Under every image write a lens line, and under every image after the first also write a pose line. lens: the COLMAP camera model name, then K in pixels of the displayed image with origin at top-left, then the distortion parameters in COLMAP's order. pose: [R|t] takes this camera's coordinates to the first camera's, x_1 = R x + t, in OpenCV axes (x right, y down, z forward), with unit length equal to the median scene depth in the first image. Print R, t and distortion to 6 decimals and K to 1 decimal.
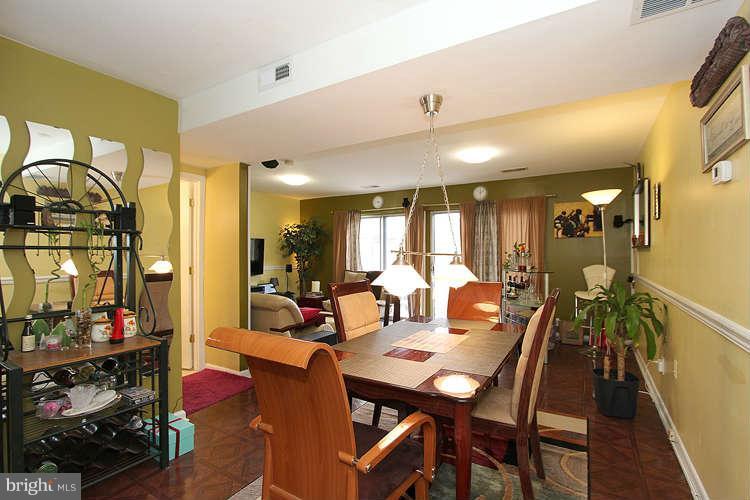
lens RADIAL K [[350.6, 0, 373.8], [0, 350.6, 255.8], [0, 0, 1]] dist [-0.014745, 0.001155]
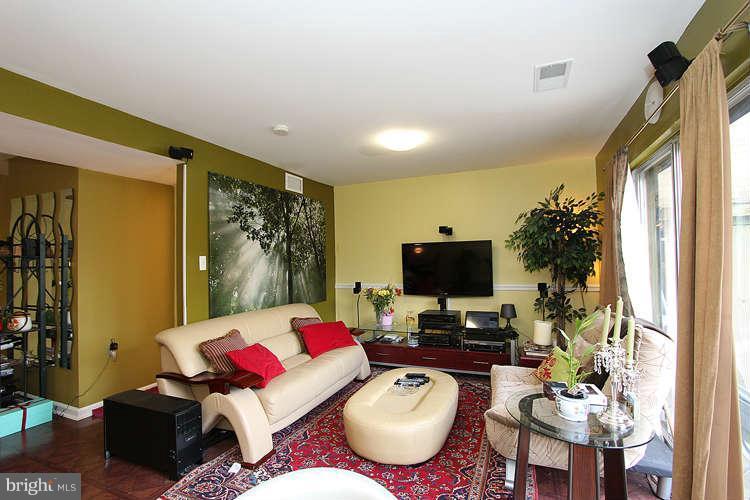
lens RADIAL K [[350.6, 0, 373.8], [0, 350.6, 255.8], [0, 0, 1]] dist [-0.014745, 0.001155]
pose [[0.150160, -0.012739, -0.988580, 0.335637], [0.006178, 0.999910, -0.011946, -0.018028], [0.988642, -0.004313, 0.150225, 0.849403]]
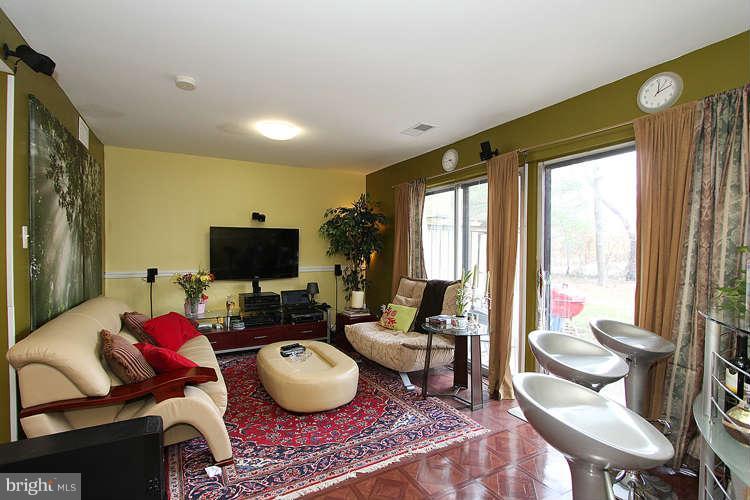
lens RADIAL K [[350.6, 0, 373.8], [0, 350.6, 255.8], [0, 0, 1]] dist [-0.014745, 0.001155]
pose [[0.870320, 0.015565, -0.492241, 0.226749], [-0.011494, 0.999870, 0.011295, -0.003854], [0.492353, -0.004173, 0.870386, 0.532375]]
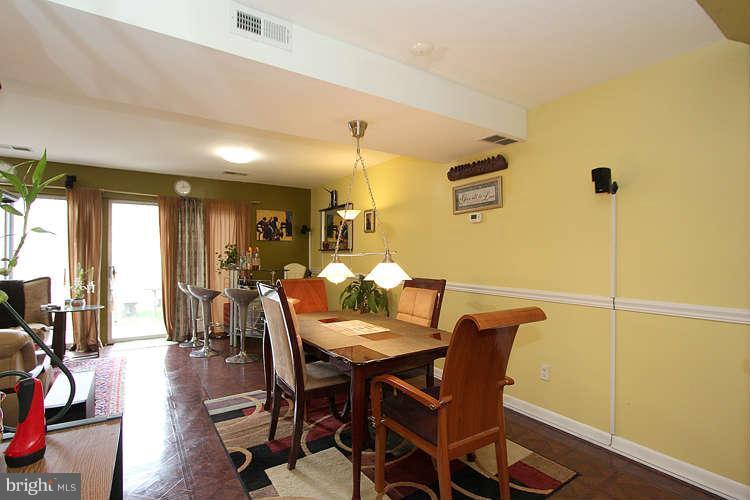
lens RADIAL K [[350.6, 0, 373.8], [0, 350.6, 255.8], [0, 0, 1]] dist [-0.014745, 0.001155]
pose [[0.420046, -0.002802, 0.907499, -0.319835], [0.004483, 0.999989, 0.001012, -0.000529], [-0.907492, 0.003643, 0.420054, 0.169596]]
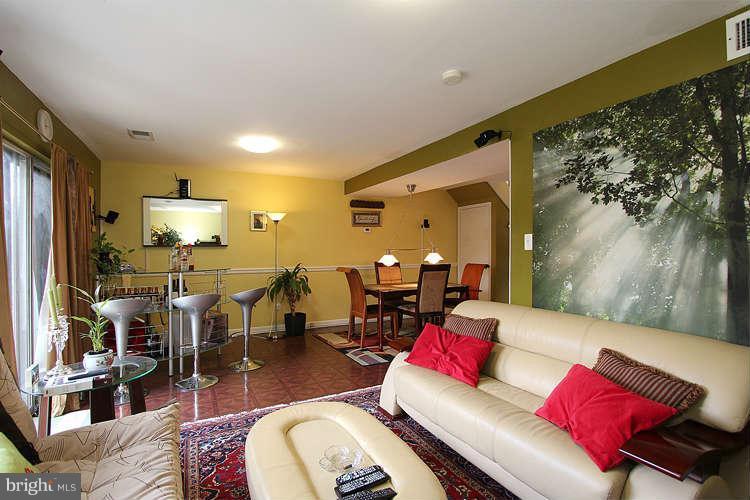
lens RADIAL K [[369.1, 0, 375.0], [0, 369.1, 250.0], [0, 0, 1]] dist [-0.001916, -0.000083]
pose [[-0.857735, 0.003076, 0.514083, -0.335851], [0.008313, 0.999934, 0.007888, -0.009320], [-0.514025, 0.011039, -0.857704, 1.216091]]
